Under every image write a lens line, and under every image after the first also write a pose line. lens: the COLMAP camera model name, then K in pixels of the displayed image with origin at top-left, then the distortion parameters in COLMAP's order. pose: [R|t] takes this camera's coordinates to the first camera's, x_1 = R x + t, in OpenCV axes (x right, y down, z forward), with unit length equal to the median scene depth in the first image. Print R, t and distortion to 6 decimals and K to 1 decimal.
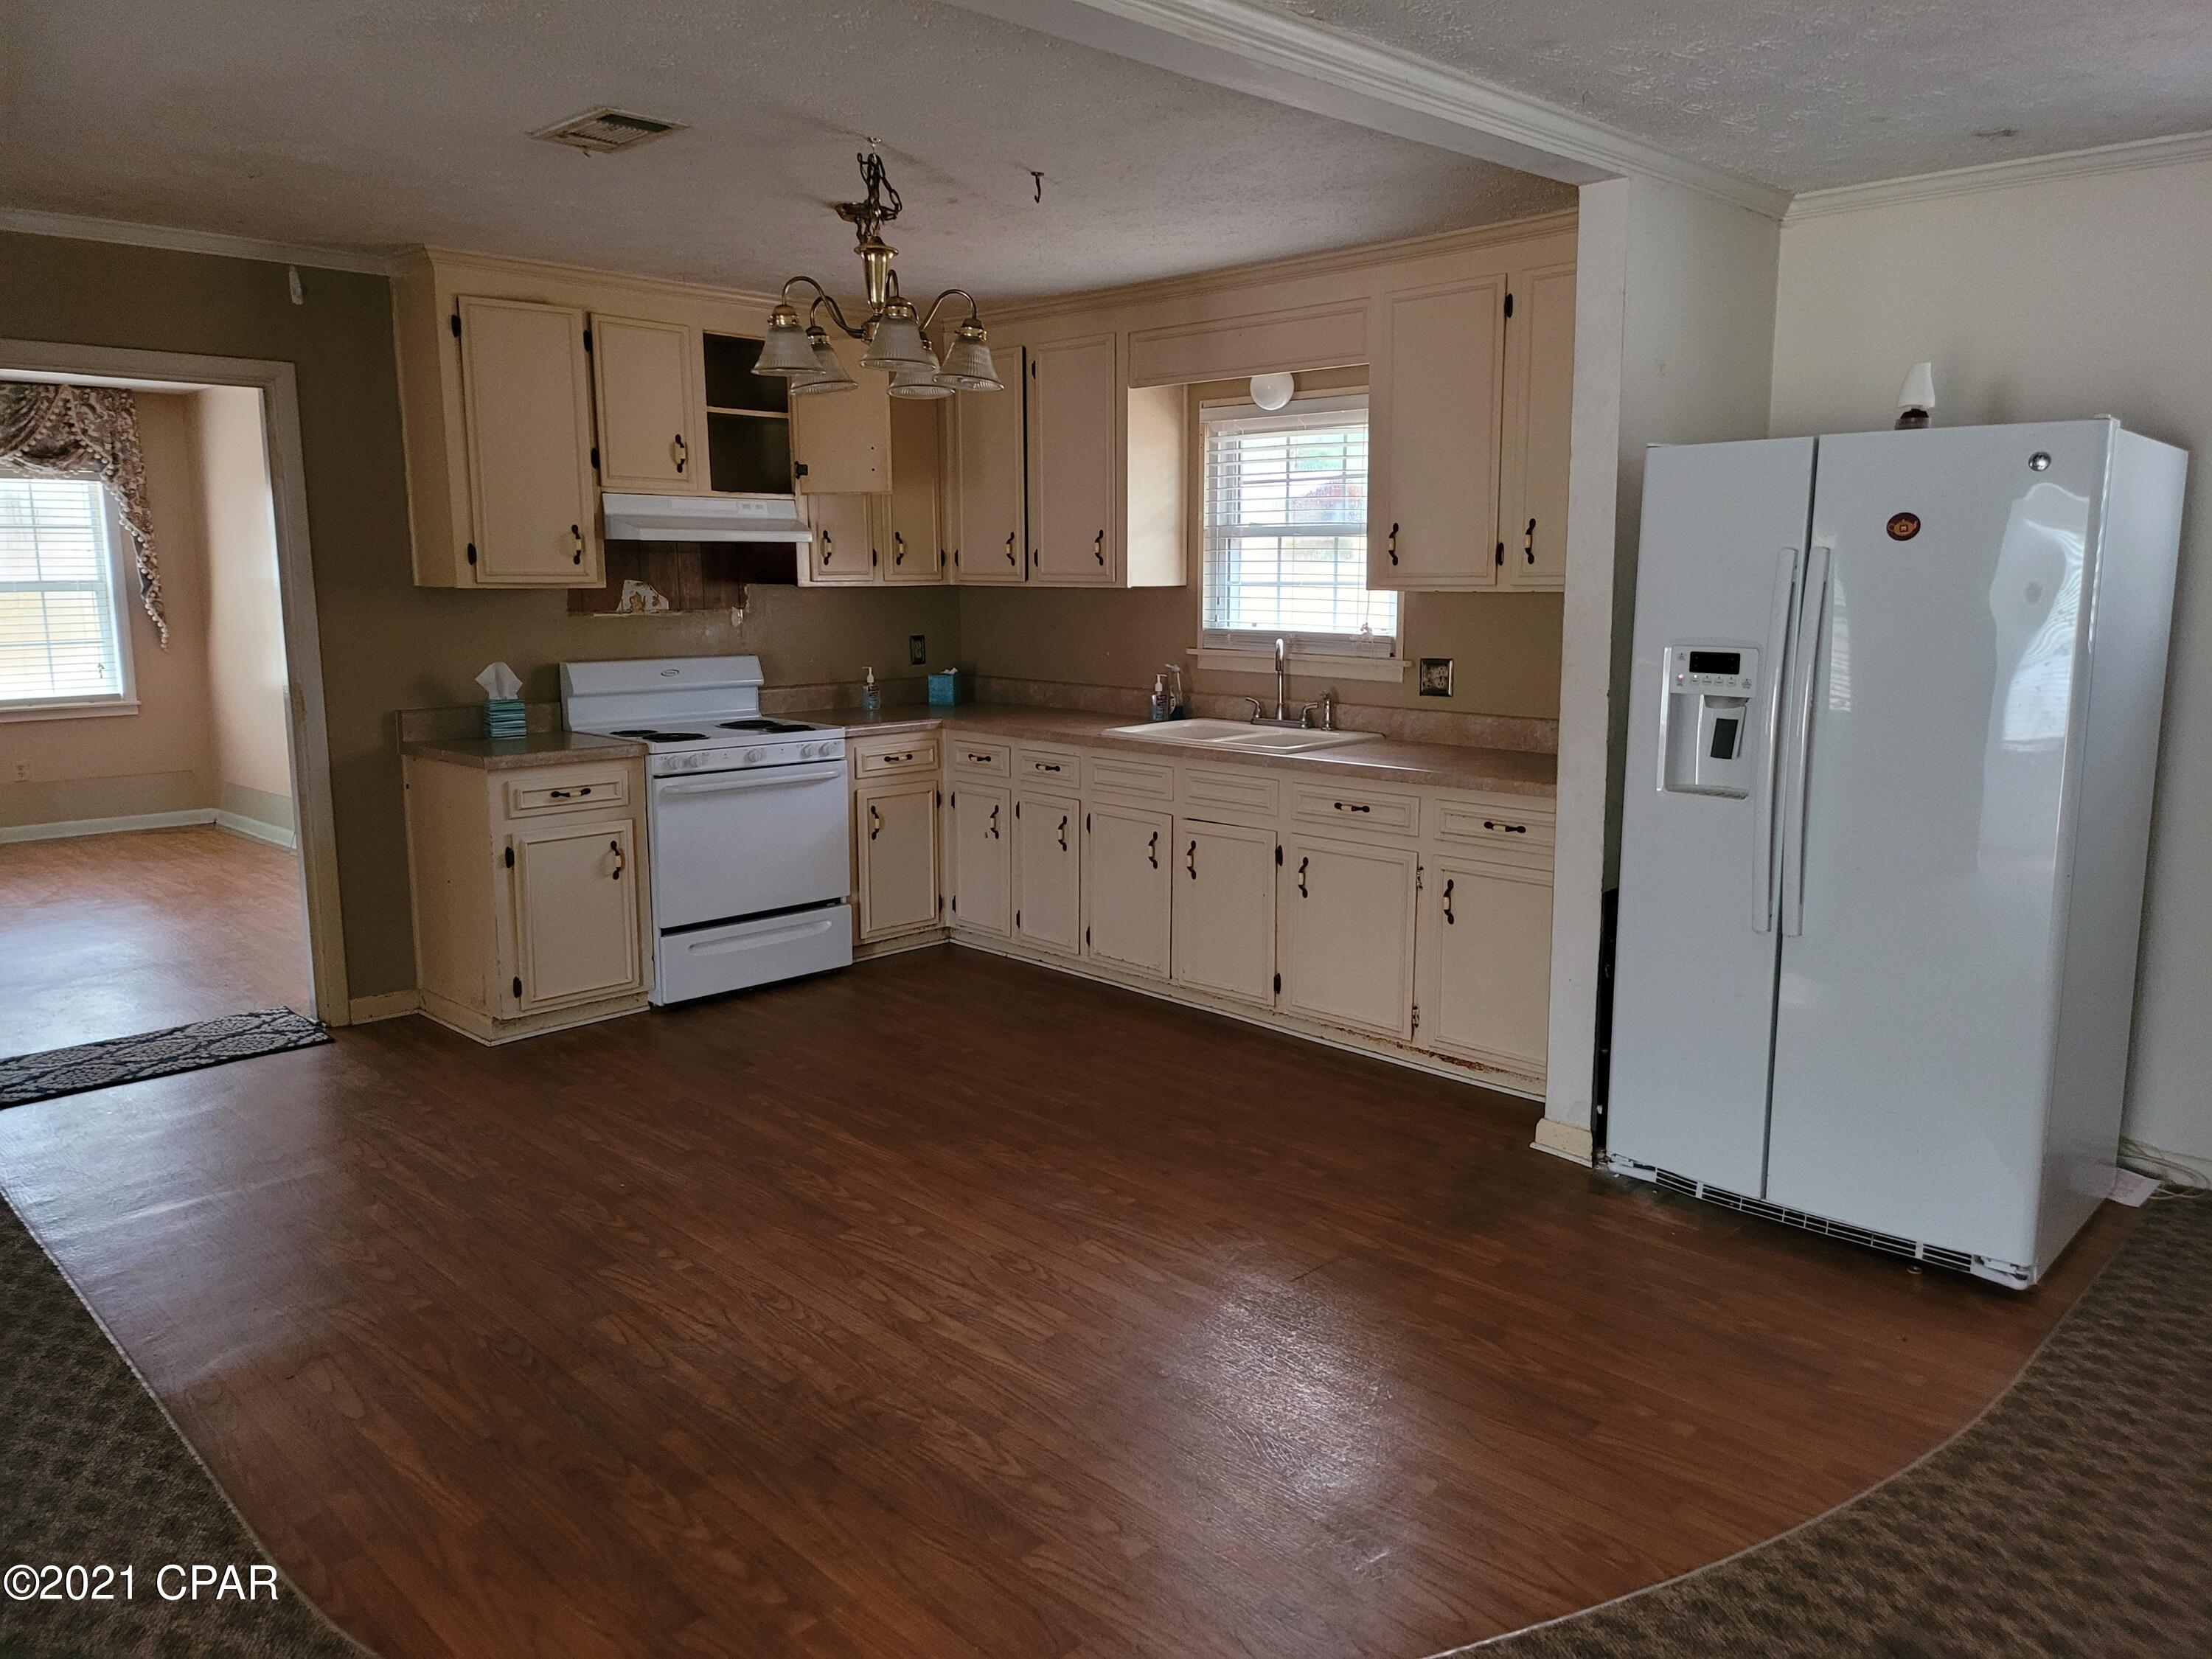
lens RADIAL K [[1500.2, 0, 1106.0], [0, 1500.2, 829.5], [0, 0, 1]] dist [0.008622, 0.001257]
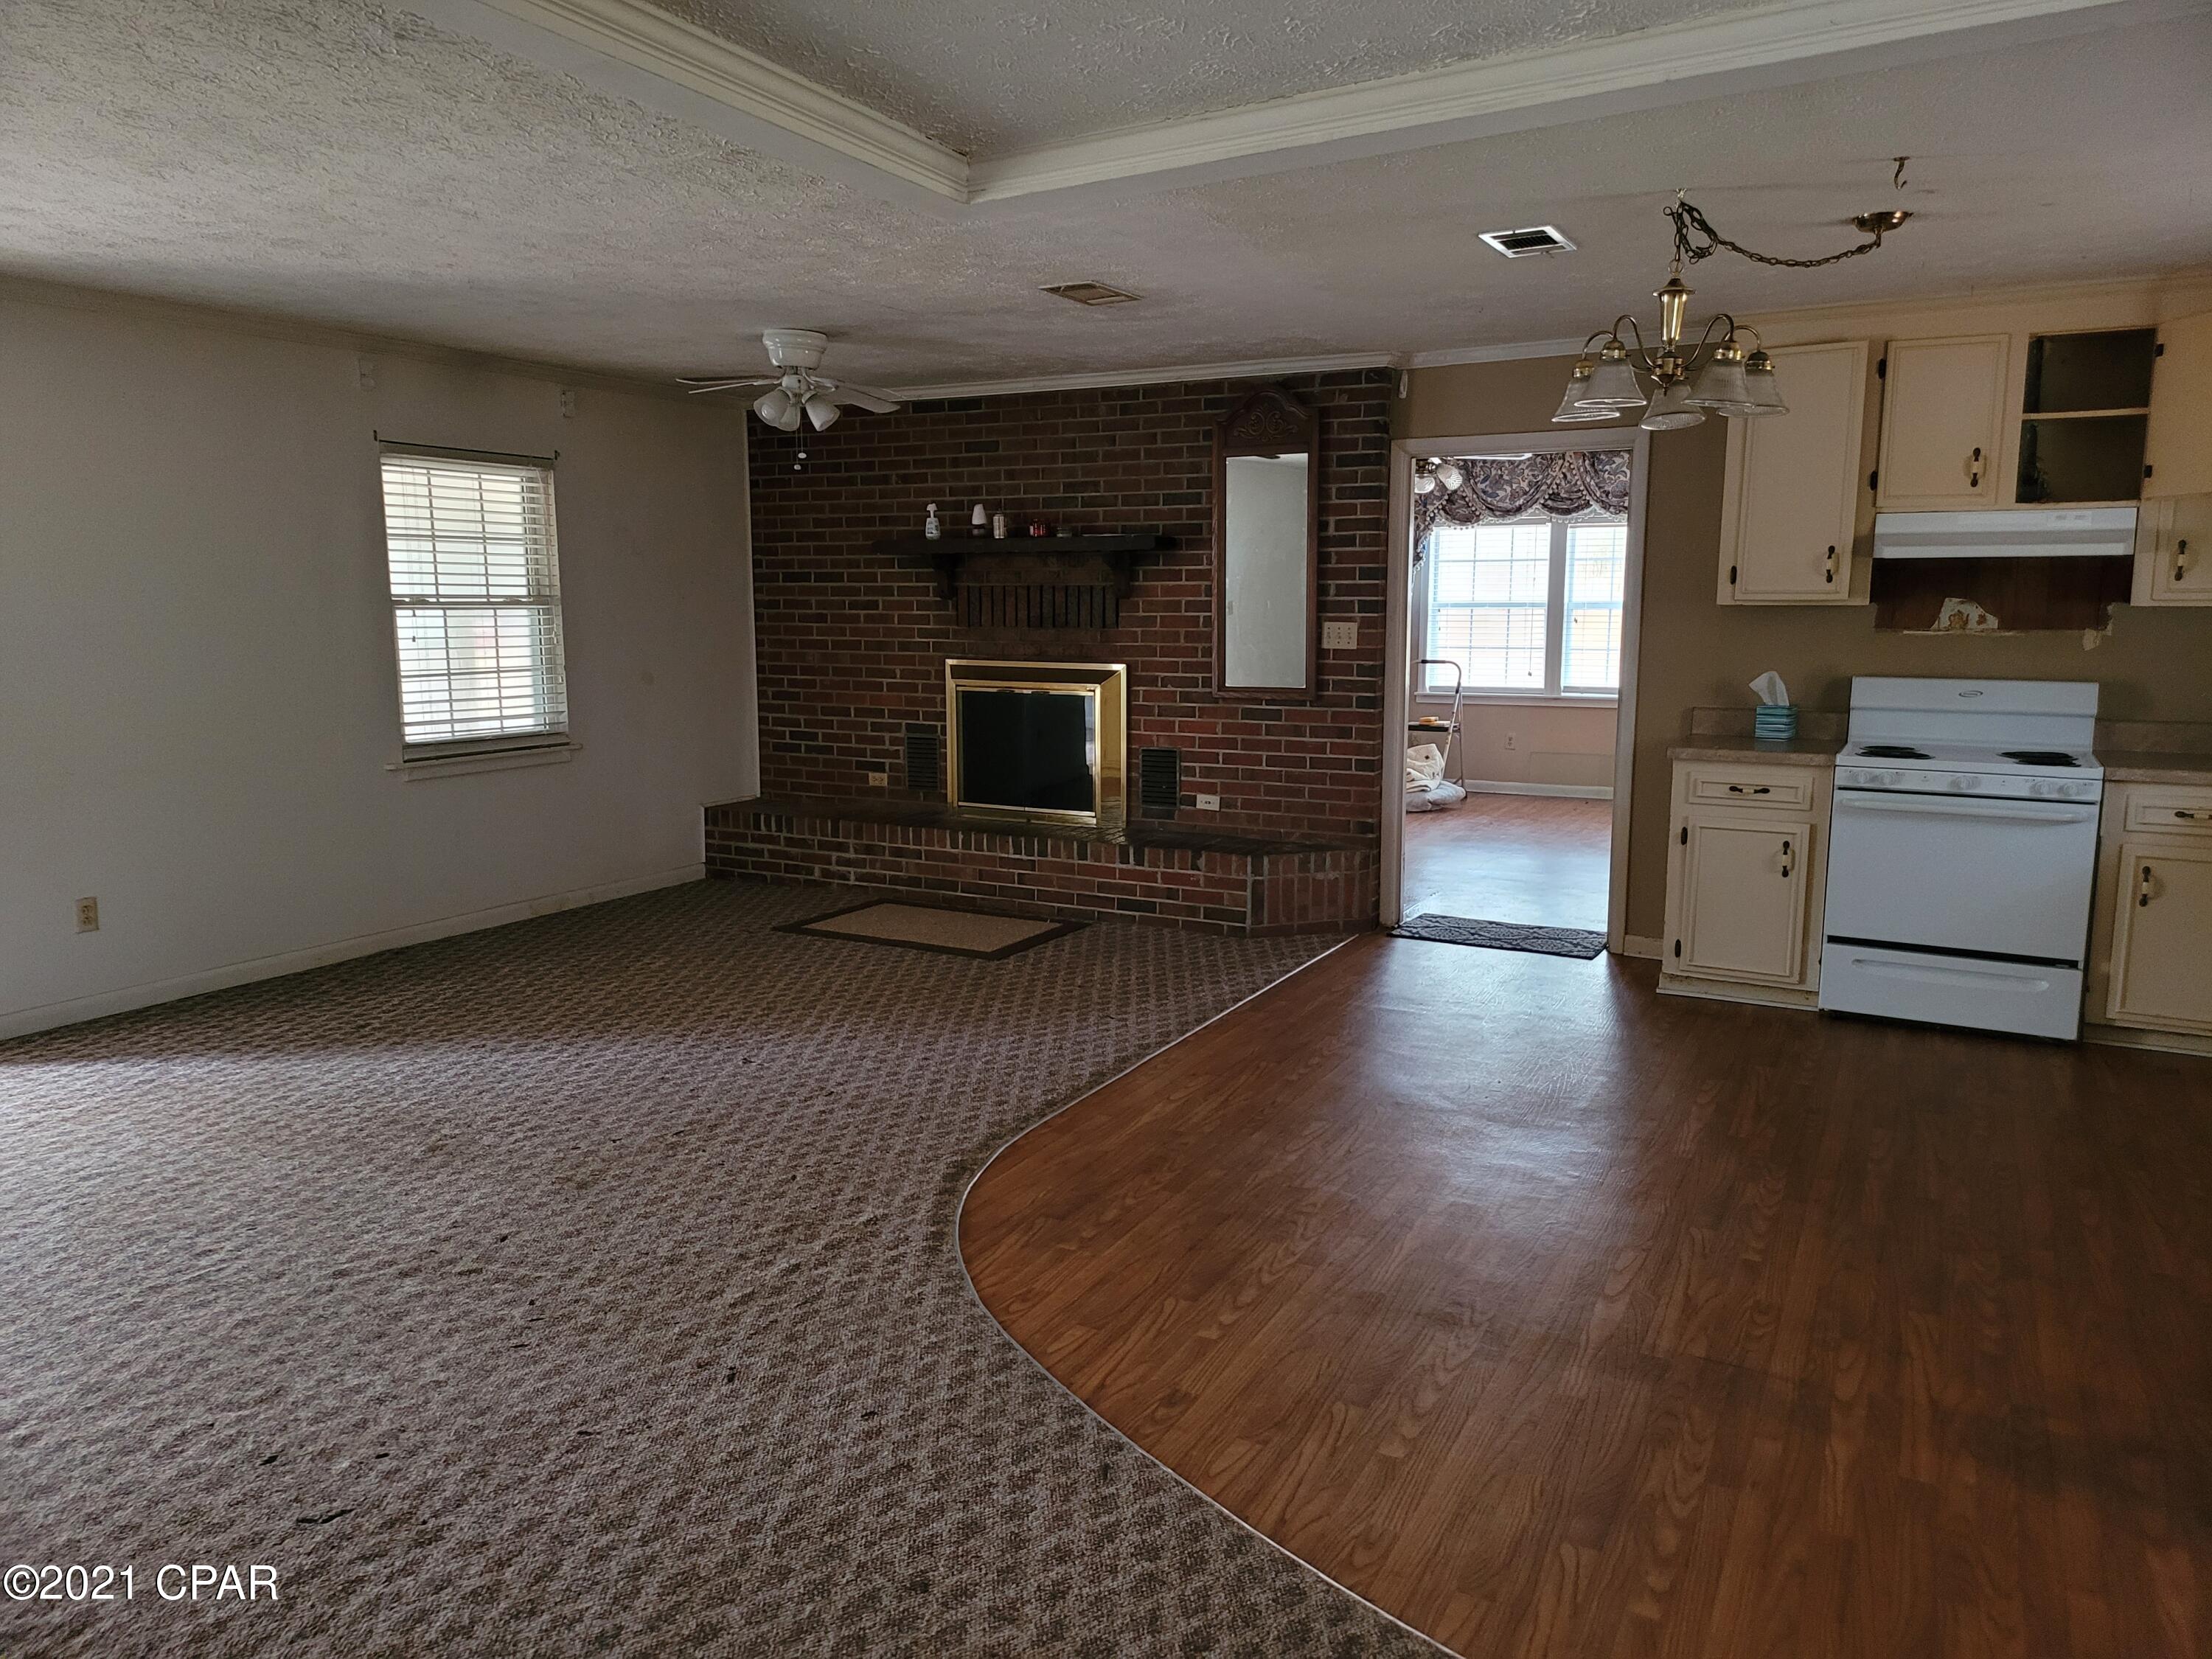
lens RADIAL K [[1500.2, 0, 1106.0], [0, 1500.2, 829.5], [0, 0, 1]] dist [0.008622, 0.001257]
pose [[0.276501, 0.148720, -0.949437, 0.533394], [-0.163141, 0.980878, 0.106134, -0.033700], [0.947065, 0.125546, 0.295475, 0.217672]]
